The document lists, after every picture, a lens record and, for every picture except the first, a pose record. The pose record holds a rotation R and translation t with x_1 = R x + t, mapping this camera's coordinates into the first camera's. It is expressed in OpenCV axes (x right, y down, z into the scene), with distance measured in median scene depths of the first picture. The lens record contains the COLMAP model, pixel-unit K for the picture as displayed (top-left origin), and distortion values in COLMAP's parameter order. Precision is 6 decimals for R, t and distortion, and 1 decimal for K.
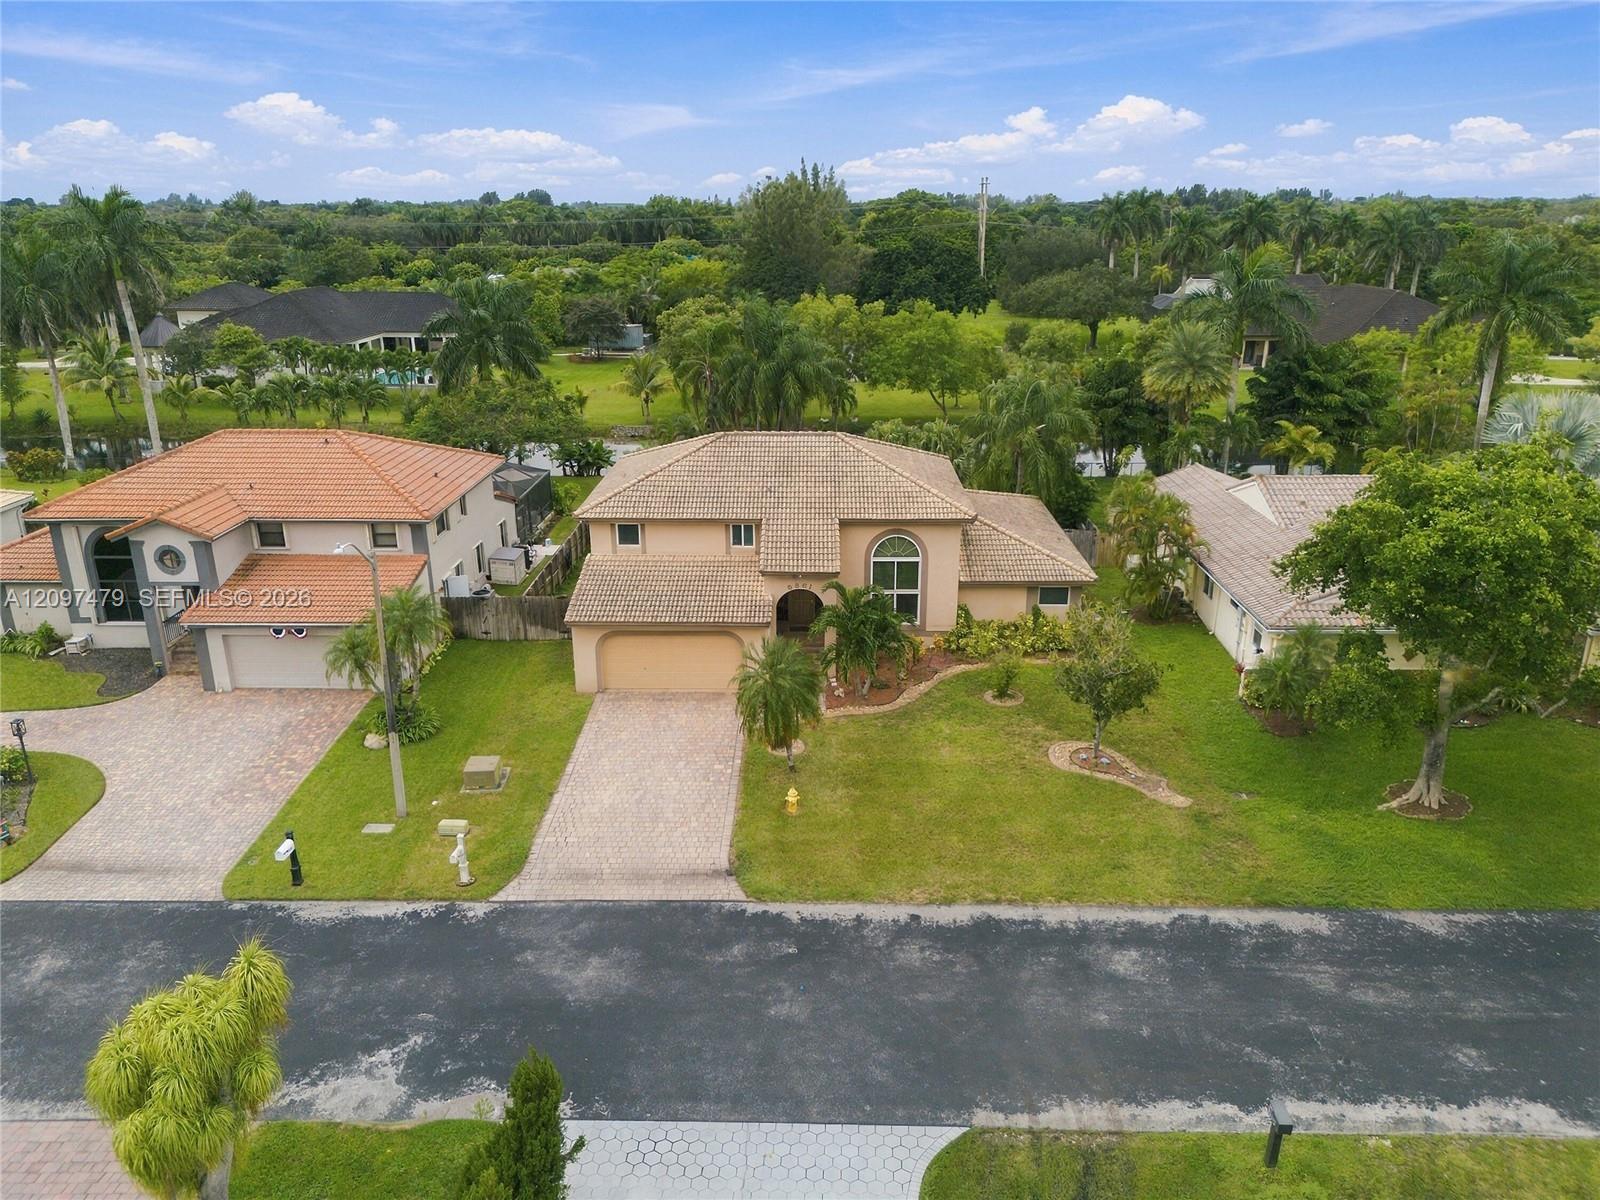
lens RADIAL K [[1126.7, 0, 800.4], [0, 1126.7, 582.0], [0, 0, 1]] dist [0.082537, -0.090121]
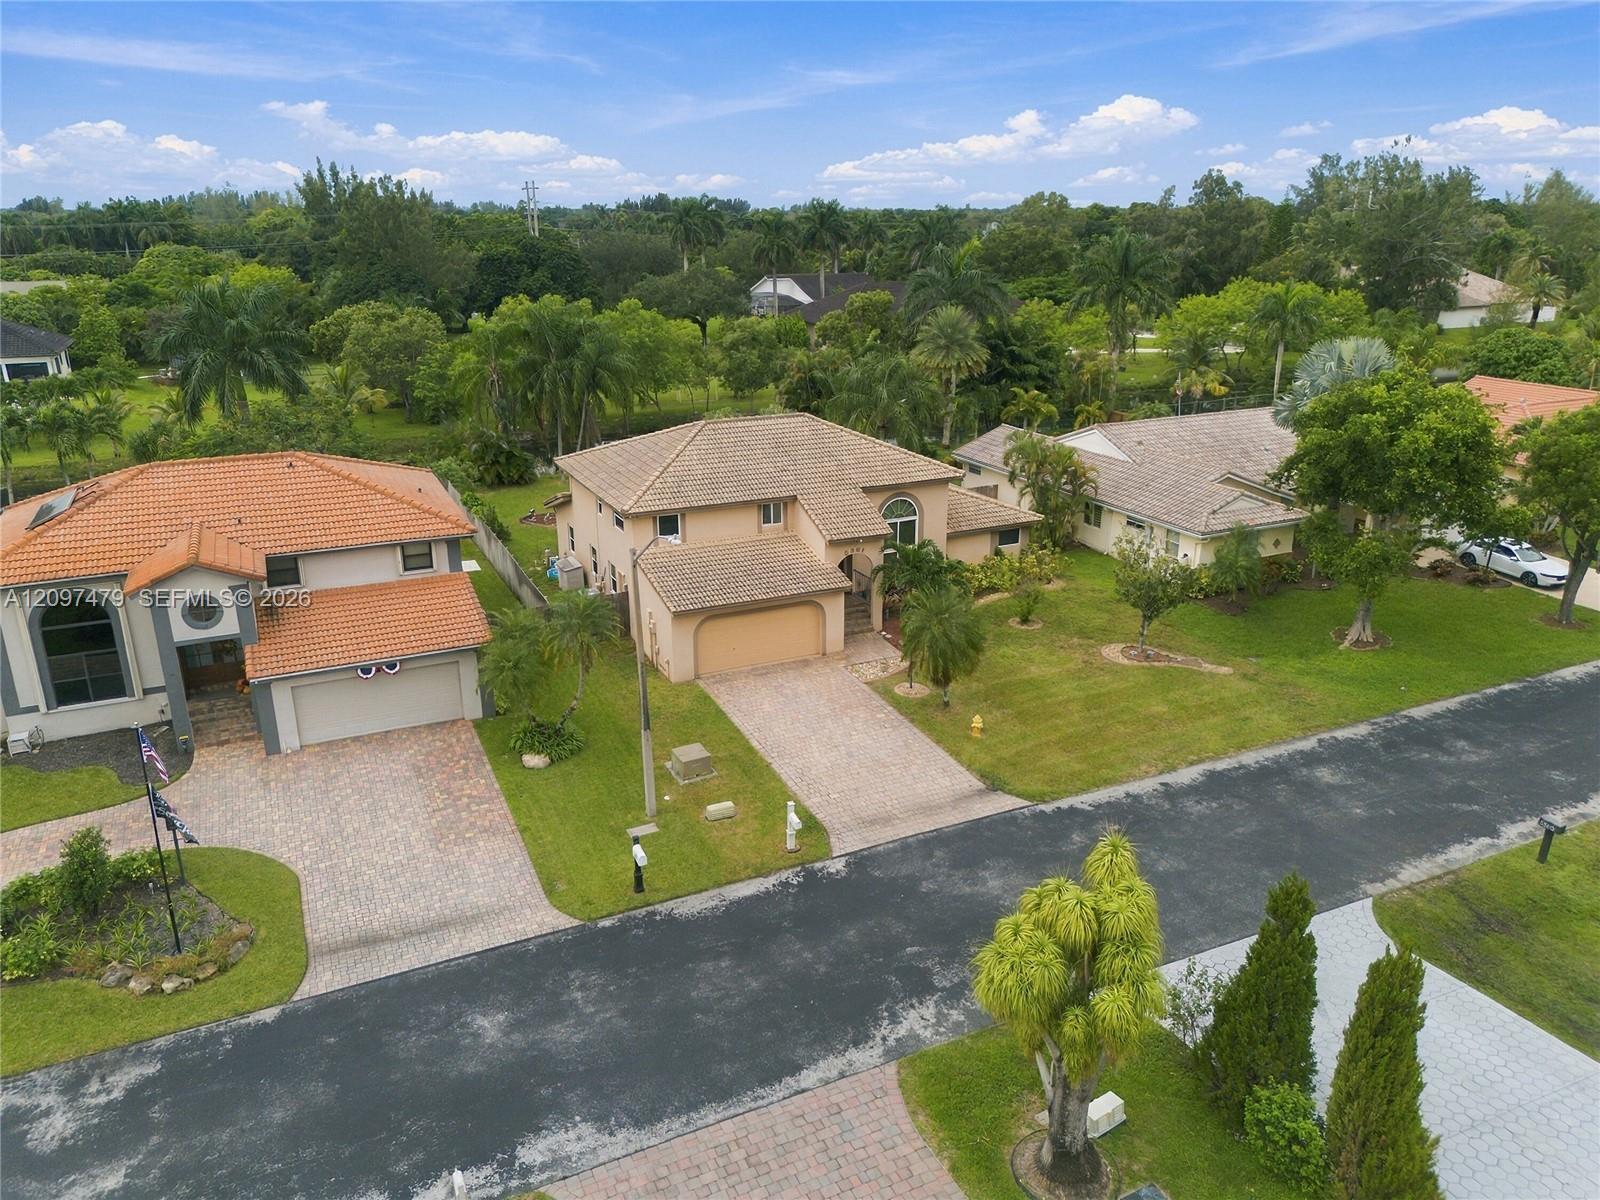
lens RADIAL K [[1112.3, 0, 800.0], [0, 1112.3, 600.0], [0, 0, 1]] dist [0.074105, -0.095711]
pose [[0.898397, -0.143385, 0.415119, -0.591910], [0.138253, 0.989482, 0.042569, -0.002815], [-0.416857, 0.019148, 0.908770, 0.059408]]
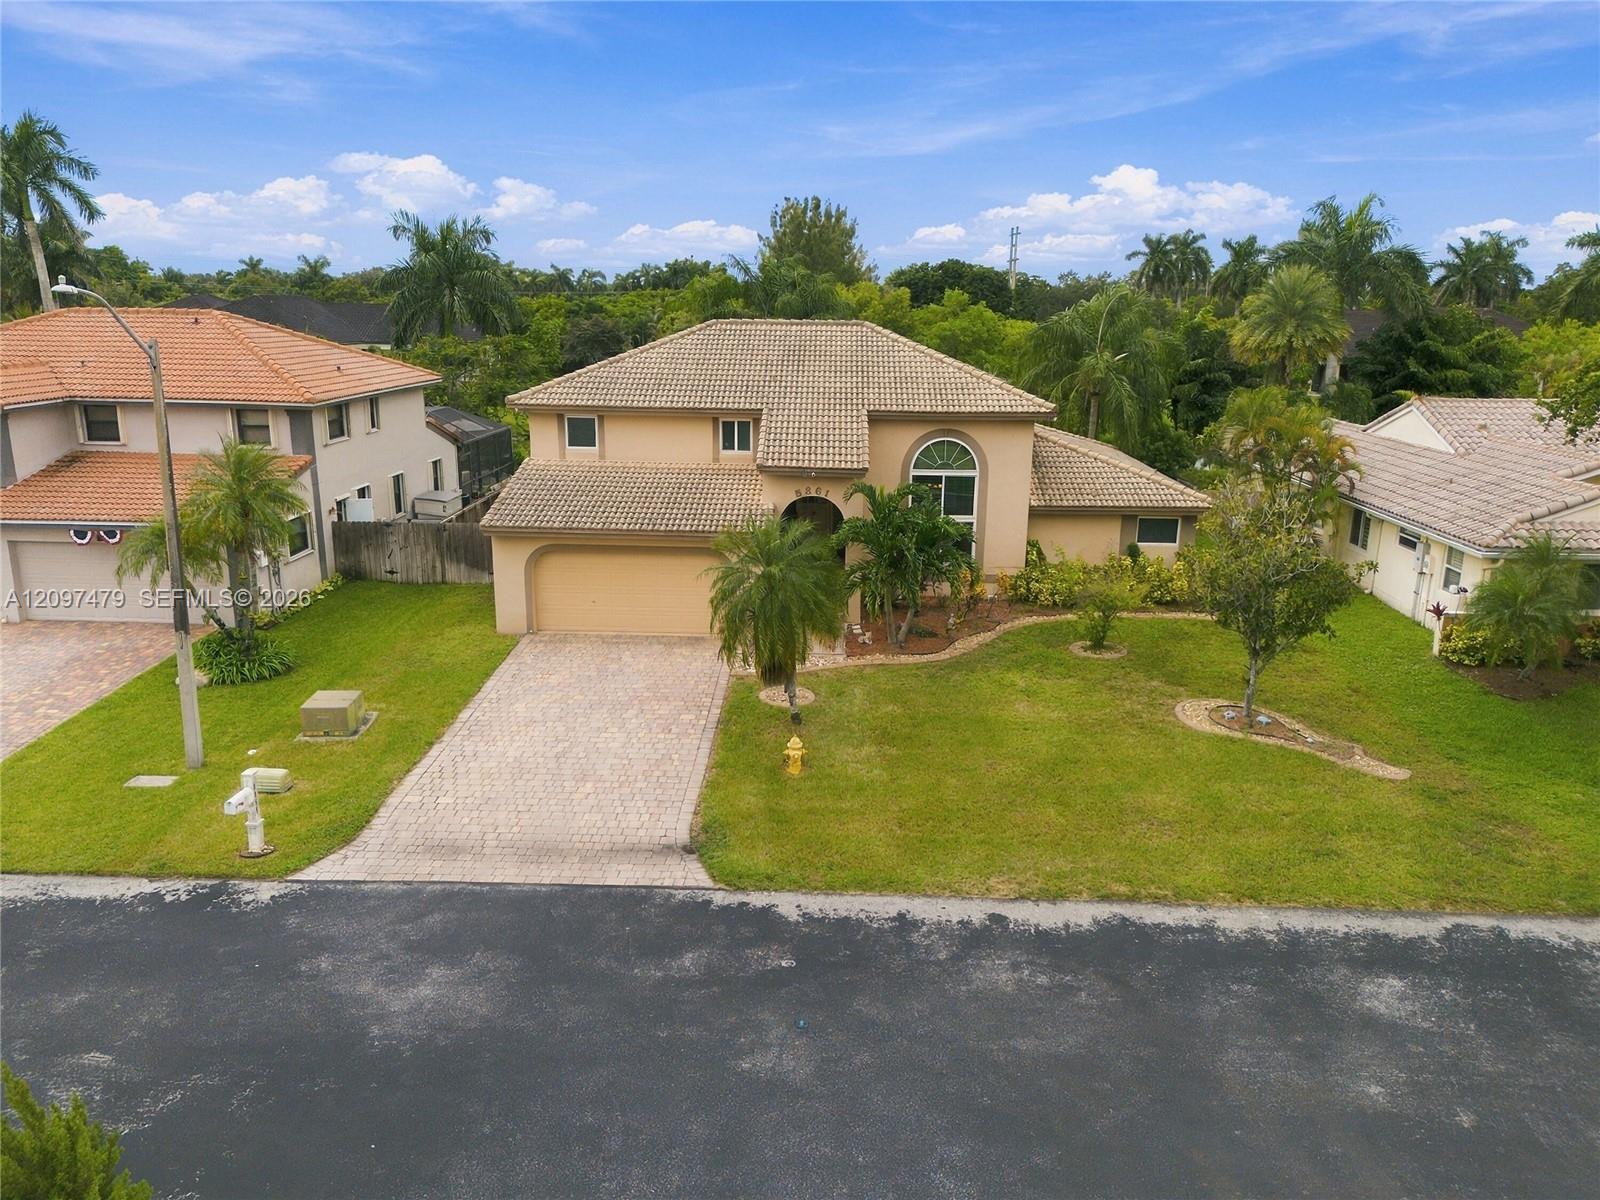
lens RADIAL K [[1161.1, 0, 800.4], [0, 1161.1, 574.8], [0, 0, 1]] dist [0.051760, -0.025770]
pose [[0.999745, 0.018625, -0.012733, 0.002775], [-0.019634, 0.996243, -0.084352, 0.141925], [0.011114, 0.084581, 0.996355, 0.315784]]
